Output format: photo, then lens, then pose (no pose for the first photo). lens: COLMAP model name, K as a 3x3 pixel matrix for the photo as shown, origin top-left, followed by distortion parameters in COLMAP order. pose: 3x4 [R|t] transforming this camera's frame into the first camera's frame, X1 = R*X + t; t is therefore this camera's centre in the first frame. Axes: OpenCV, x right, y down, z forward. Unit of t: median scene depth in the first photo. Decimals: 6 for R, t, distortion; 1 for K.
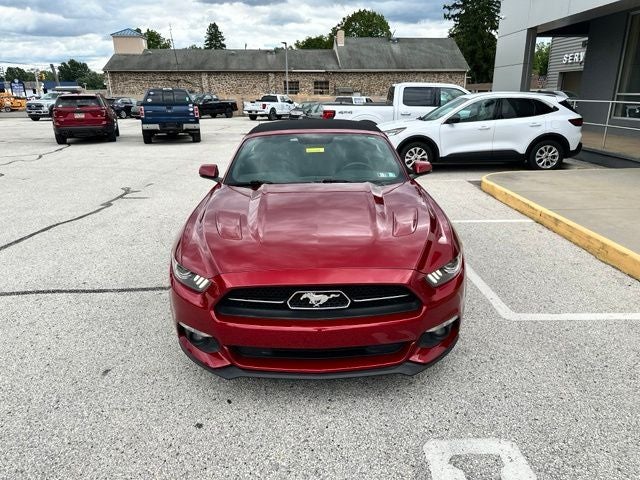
lens RADIAL K [[451.2, 0, 323.8], [0, 451.2, 245.2], [0, 0, 1]] dist [0.051419, -0.068933]
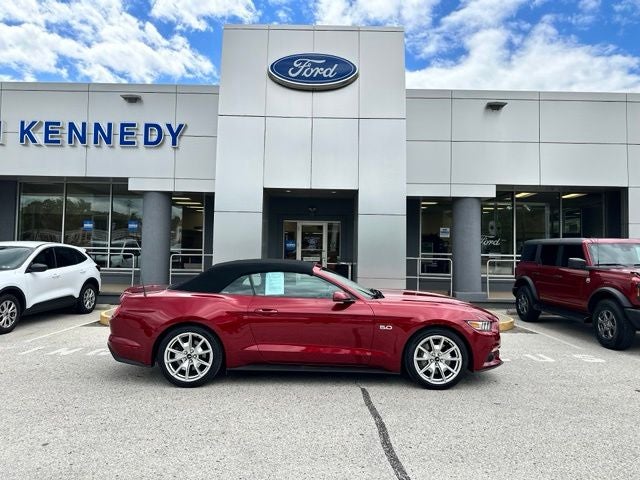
lens RADIAL K [[451.2, 0, 318.9], [0, 451.2, 236.6], [0, 0, 1]] dist [0.051419, -0.068933]
pose [[0.007419, 0.049748, 0.998734, -0.878544], [0.296451, 0.953753, -0.049710, -0.163421], [-0.955019, 0.296445, -0.007672, 0.594226]]
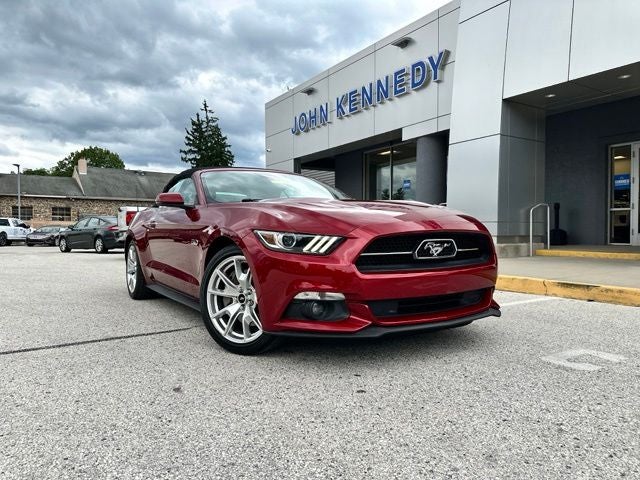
lens RADIAL K [[451.2, 0, 318.5], [0, 451.2, 246.8], [0, 0, 1]] dist [0.051419, -0.068933]
pose [[0.853363, -0.013565, 0.521140, -0.277599], [0.160591, 0.957888, -0.238034, 0.111086], [-0.495965, 0.286820, 0.819605, 0.079326]]
